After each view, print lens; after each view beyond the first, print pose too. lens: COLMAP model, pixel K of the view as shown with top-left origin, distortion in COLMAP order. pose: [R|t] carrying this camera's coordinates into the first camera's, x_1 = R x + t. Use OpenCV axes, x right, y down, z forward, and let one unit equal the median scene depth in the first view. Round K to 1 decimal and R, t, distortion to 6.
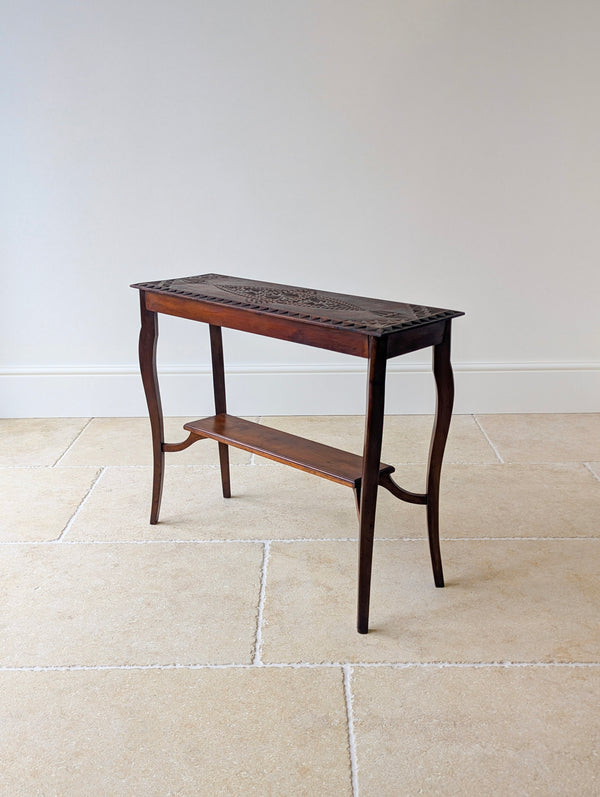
lens RADIAL K [[822.2, 0, 299.8], [0, 822.2, 400.0], [0, 0, 1]] dist [0.045354, -0.006649]
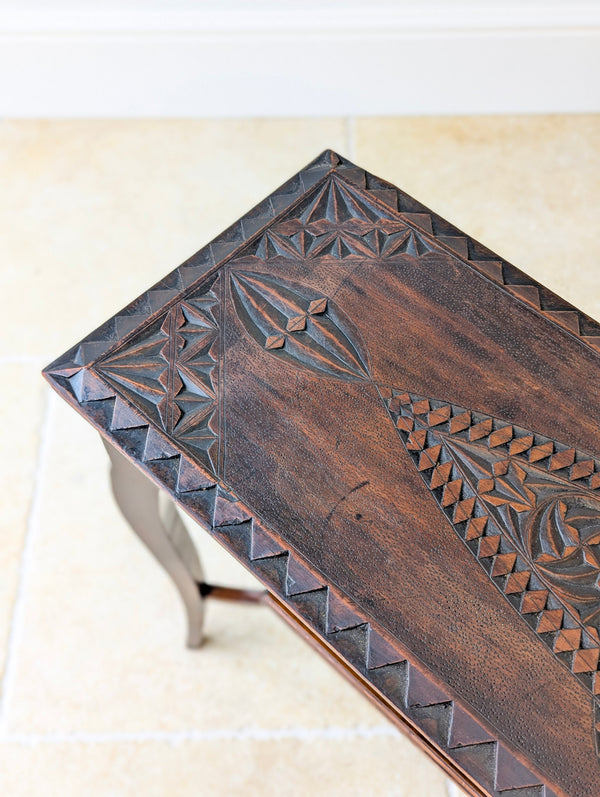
lens RADIAL K [[843.8, 0, 302.6], [0, 843.8, 399.9], [0, 0, 1]] dist [0.048839, -0.006097]
pose [[0.999747, -0.013825, 0.017748, -0.158678], [-0.002353, 0.720298, 0.693661, -0.373418], [-0.022374, -0.693527, 0.720083, 0.974891]]
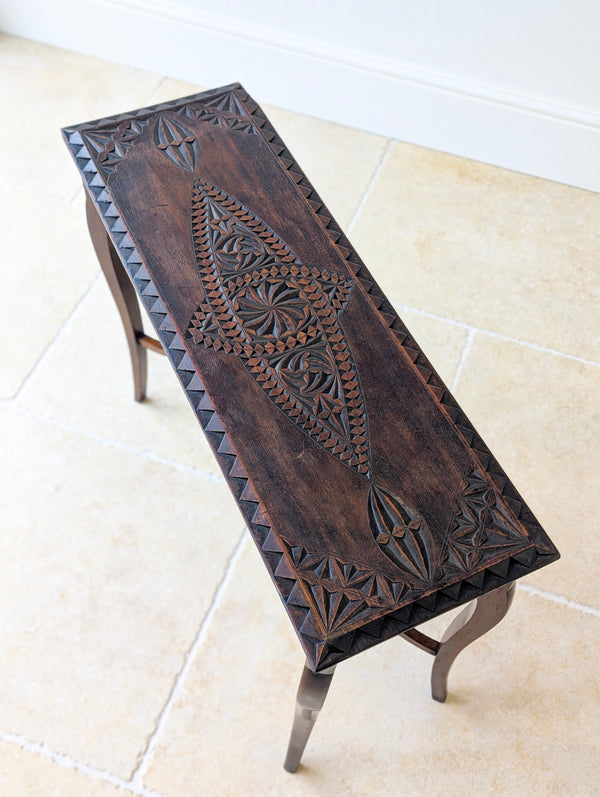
lens RADIAL K [[834.7, 0, 313.9], [0, 834.7, 399.4], [0, 0, 1]] dist [0.046920, -0.018992]
pose [[0.938352, 0.307677, -0.157574, 0.114492], [-0.135090, 0.745979, 0.652124, -0.471250], [0.318191, -0.590635, 0.741556, 0.644169]]
